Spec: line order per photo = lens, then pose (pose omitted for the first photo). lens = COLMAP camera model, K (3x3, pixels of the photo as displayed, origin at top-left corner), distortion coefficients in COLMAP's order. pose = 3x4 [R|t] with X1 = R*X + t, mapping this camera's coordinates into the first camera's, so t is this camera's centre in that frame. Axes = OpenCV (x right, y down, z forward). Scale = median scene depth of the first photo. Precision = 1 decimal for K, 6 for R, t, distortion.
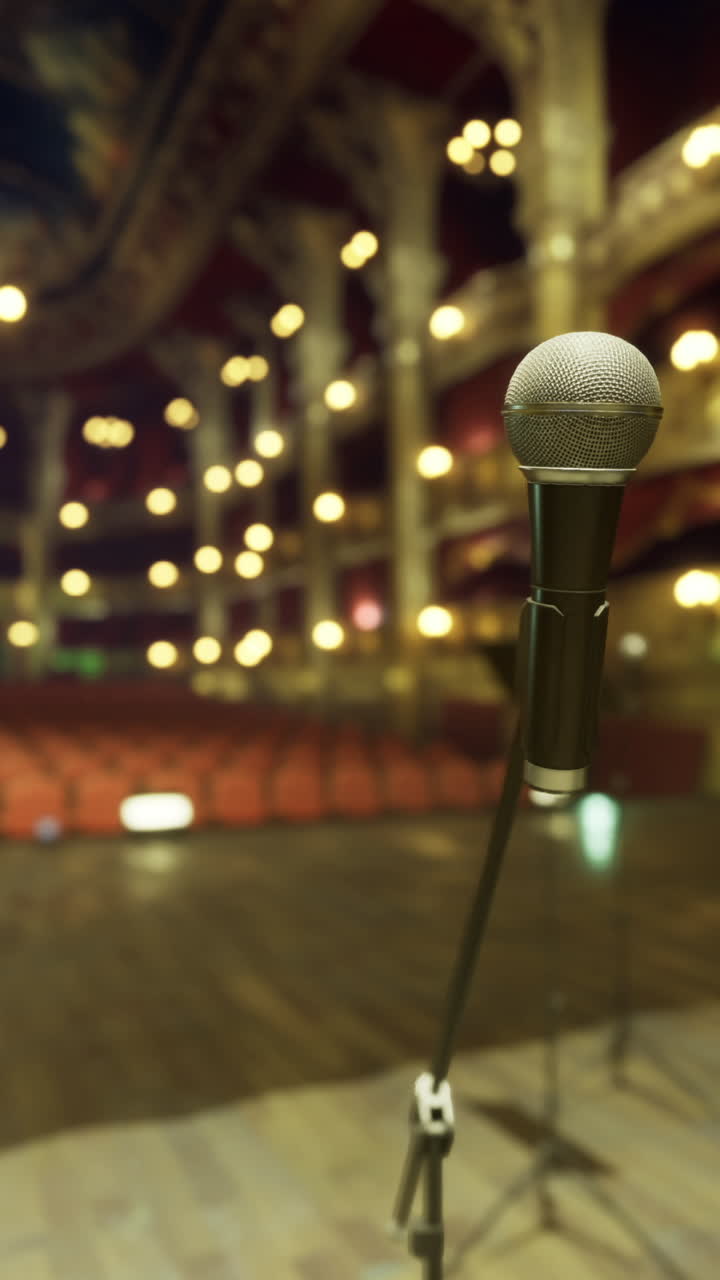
lens RADIAL K [[941.2, 0, 360.0], [0, 941.2, 640.0], [0, 0, 1]] dist [-0.002551, -0.004535]
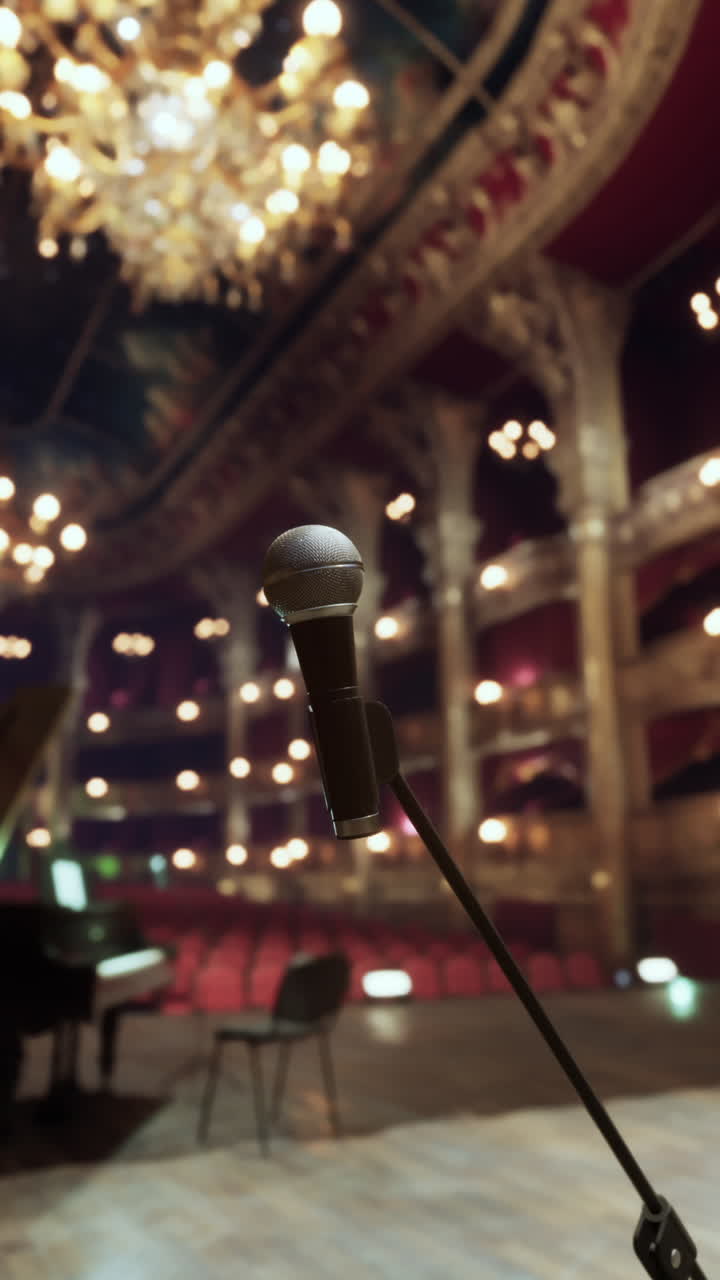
lens RADIAL K [[968.5, 0, 360.0], [0, 968.5, 640.0], [0, 0, 1]] dist [0.000107, 0.000341]
pose [[0.998851, 0.009168, 0.047035, -0.120571], [0.000585, 0.979122, -0.203275, -0.005561], [-0.047916, 0.203069, 0.977991, -0.165985]]
